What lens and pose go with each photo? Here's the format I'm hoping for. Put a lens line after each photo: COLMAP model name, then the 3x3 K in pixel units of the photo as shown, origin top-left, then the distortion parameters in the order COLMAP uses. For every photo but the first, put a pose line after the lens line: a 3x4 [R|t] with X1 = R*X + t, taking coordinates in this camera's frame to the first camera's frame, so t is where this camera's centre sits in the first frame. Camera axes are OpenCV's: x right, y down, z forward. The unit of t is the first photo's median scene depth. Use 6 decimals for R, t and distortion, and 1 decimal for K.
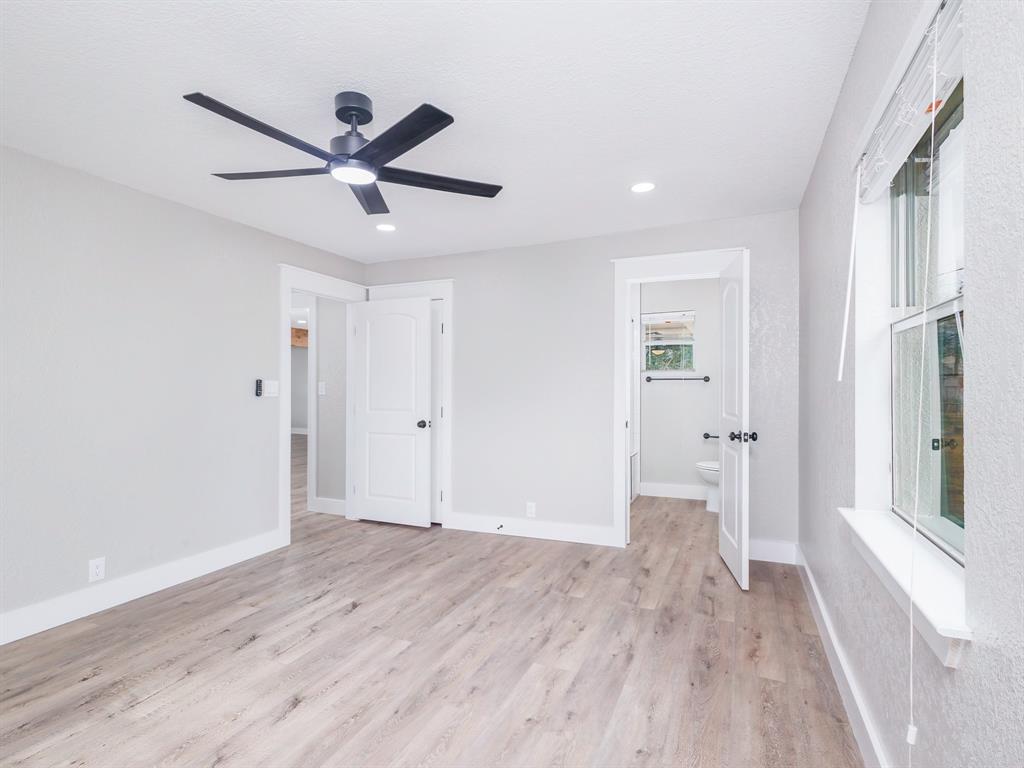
lens RADIAL K [[528.6, 0, 512.0], [0, 528.6, 384.0], [0, 0, 1]] dist [0.011336, -0.001592]
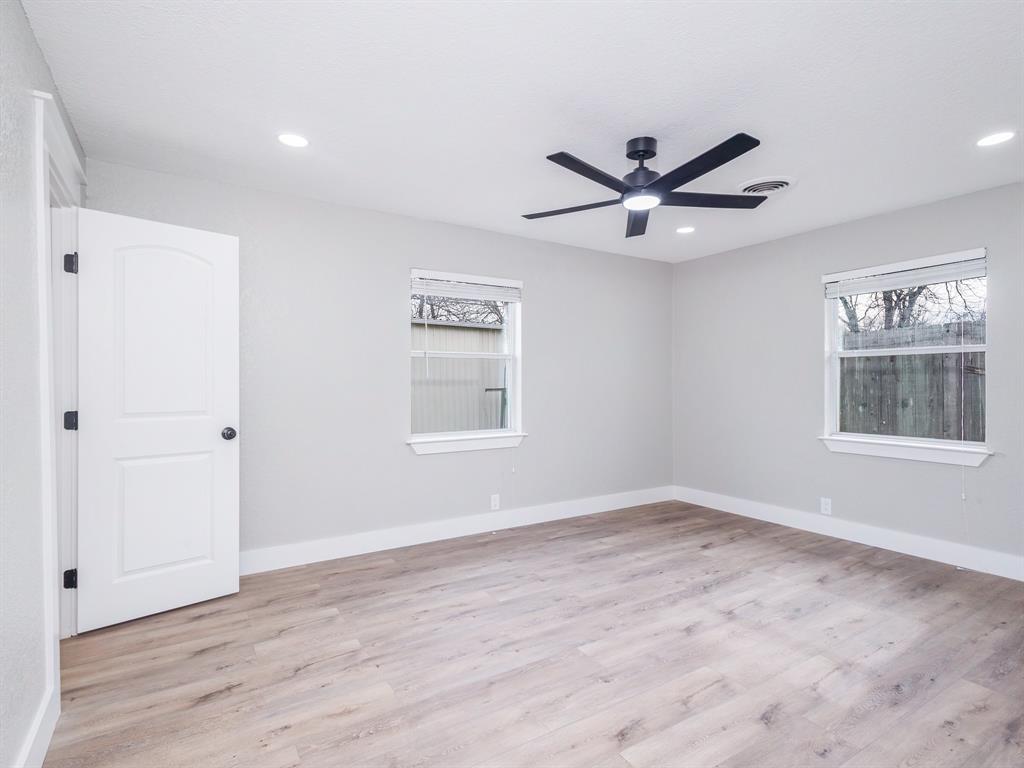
lens RADIAL K [[528.6, 0, 512.0], [0, 528.6, 384.0], [0, 0, 1]] dist [0.011336, -0.001592]
pose [[-0.824905, 0.003467, 0.565260, -0.614814], [0.001185, 0.999990, -0.004404, 0.020808], [-0.565270, -0.002964, -0.824901, 1.804535]]
